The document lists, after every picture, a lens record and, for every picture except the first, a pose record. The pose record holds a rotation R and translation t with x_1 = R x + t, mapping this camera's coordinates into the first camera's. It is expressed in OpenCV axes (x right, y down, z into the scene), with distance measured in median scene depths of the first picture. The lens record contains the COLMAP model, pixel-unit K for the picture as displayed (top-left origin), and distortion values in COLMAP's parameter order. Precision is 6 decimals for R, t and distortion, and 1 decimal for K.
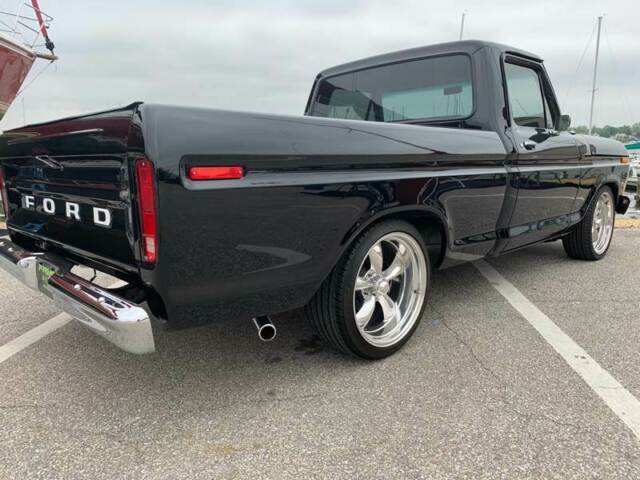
lens RADIAL K [[481.6, 0, 323.6], [0, 481.6, 236.4], [0, 0, 1]] dist [0.008067, -0.006451]
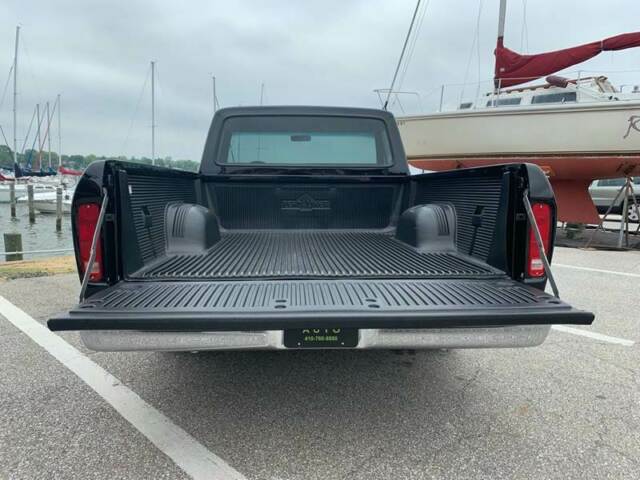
lens RADIAL K [[481.6, 0, 322.3], [0, 481.6, 234.5], [0, 0, 1]] dist [0.008067, -0.006451]
pose [[0.656143, -0.058725, 0.752348, -1.134666], [0.104452, 0.994439, -0.013474, -0.072120], [-0.747373, 0.087425, 0.658628, 0.335574]]
